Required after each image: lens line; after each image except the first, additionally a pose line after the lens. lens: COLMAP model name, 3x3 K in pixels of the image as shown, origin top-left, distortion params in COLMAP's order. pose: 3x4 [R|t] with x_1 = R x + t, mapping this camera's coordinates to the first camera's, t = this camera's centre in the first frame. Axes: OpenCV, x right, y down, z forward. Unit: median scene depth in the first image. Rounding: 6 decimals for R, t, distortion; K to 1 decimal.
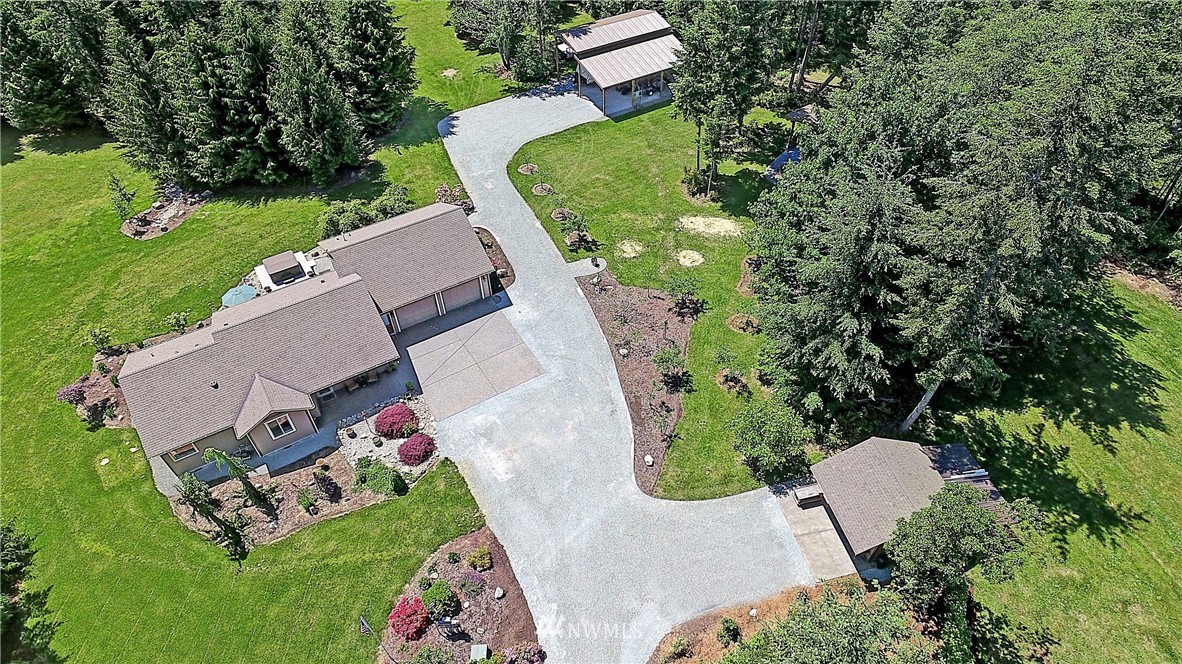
lens RADIAL K [[692.5, 0, 591.0], [0, 692.5, 332.0], [0, 0, 1]] dist [-0.002840, 0.000724]
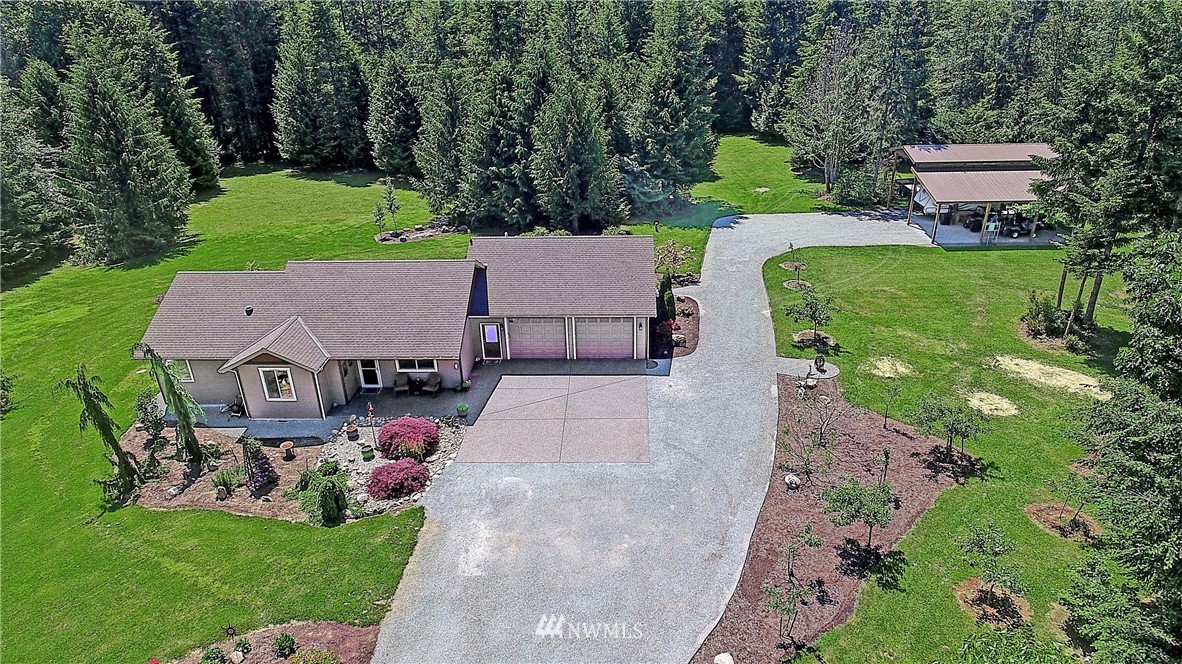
lens RADIAL K [[692.5, 0, 591.0], [0, 692.5, 332.0], [0, 0, 1]] dist [-0.002840, 0.000724]
pose [[0.833100, 0.234713, -0.500854, 0.163823], [-0.386516, 0.894766, -0.223606, 0.109816], [0.395663, 0.379874, 0.836150, 0.441704]]
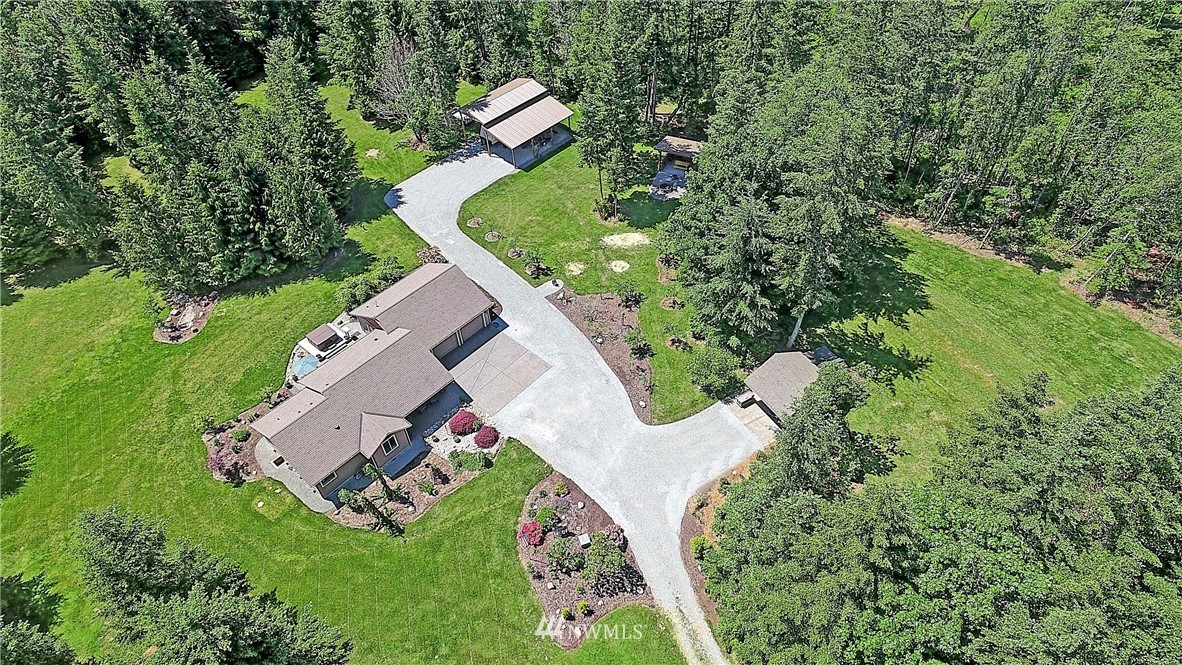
lens RADIAL K [[698.0, 0, 591.0], [0, 698.0, 332.5], [0, 0, 1]] dist [-0.000263, 0.000129]
pose [[0.955034, -0.222022, 0.196509, -0.255161], [0.222406, 0.974741, 0.020400, -0.021142], [-0.196074, 0.024222, 0.980290, -0.422386]]
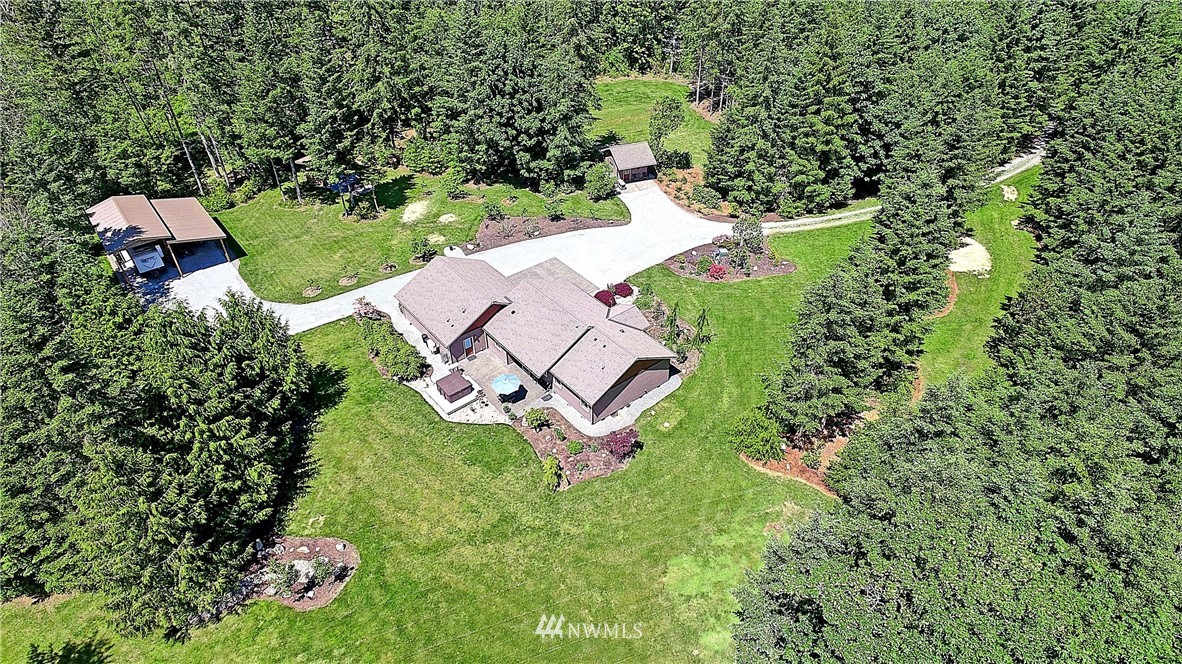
lens RADIAL K [[692.5, 0, 591.0], [0, 692.5, 332.0], [0, 0, 1]] dist [-0.002840, 0.000724]
pose [[-0.133762, -0.597220, 0.790845, -1.484484], [0.704892, 0.503593, 0.499521, -0.613358], [-0.696588, 0.624277, 0.353614, 0.463337]]
